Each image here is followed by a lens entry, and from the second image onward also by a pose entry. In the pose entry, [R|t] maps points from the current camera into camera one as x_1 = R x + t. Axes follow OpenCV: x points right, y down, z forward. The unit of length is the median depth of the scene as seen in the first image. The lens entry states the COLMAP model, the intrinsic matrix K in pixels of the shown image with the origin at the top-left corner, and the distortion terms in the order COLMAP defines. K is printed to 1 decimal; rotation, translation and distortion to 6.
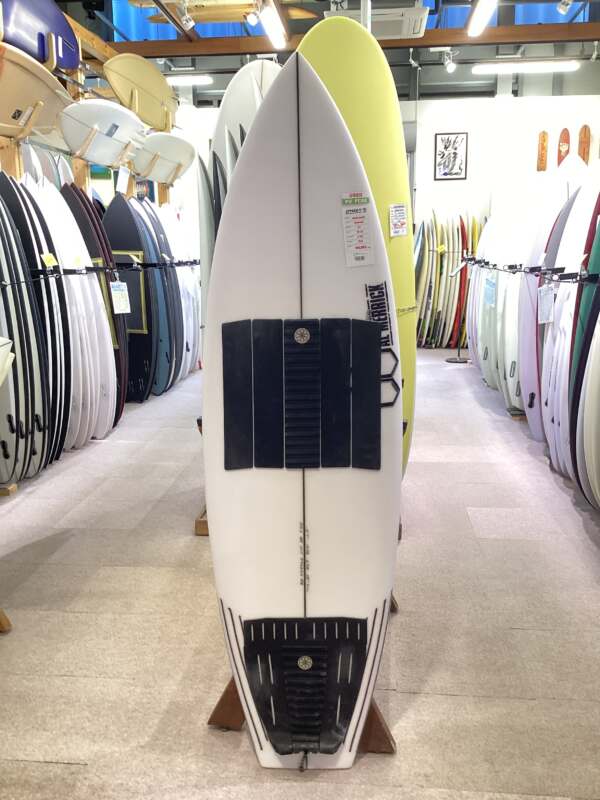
lens RADIAL K [[738.2, 0, 295.9], [0, 738.2, 402.0], [0, 0, 1]] dist [0.071475, -0.151634]
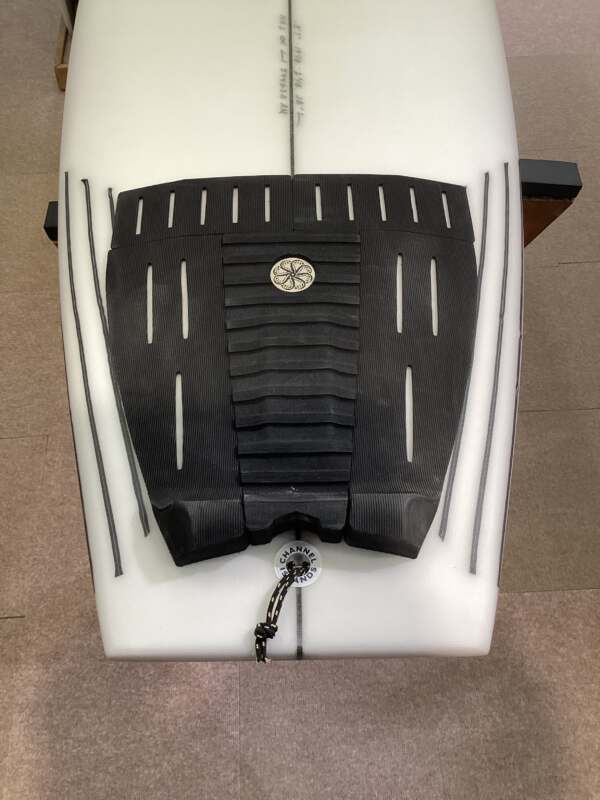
lens RADIAL K [[740.2, 0, 295.6], [0, 740.2, 401.9], [0, 0, 1]] dist [0.064563, -0.135373]
pose [[0.987263, -0.134869, 0.084398, -0.023097], [0.027335, 0.666372, 0.745118, -0.087927], [-0.156734, -0.733320, 0.661571, 0.288499]]
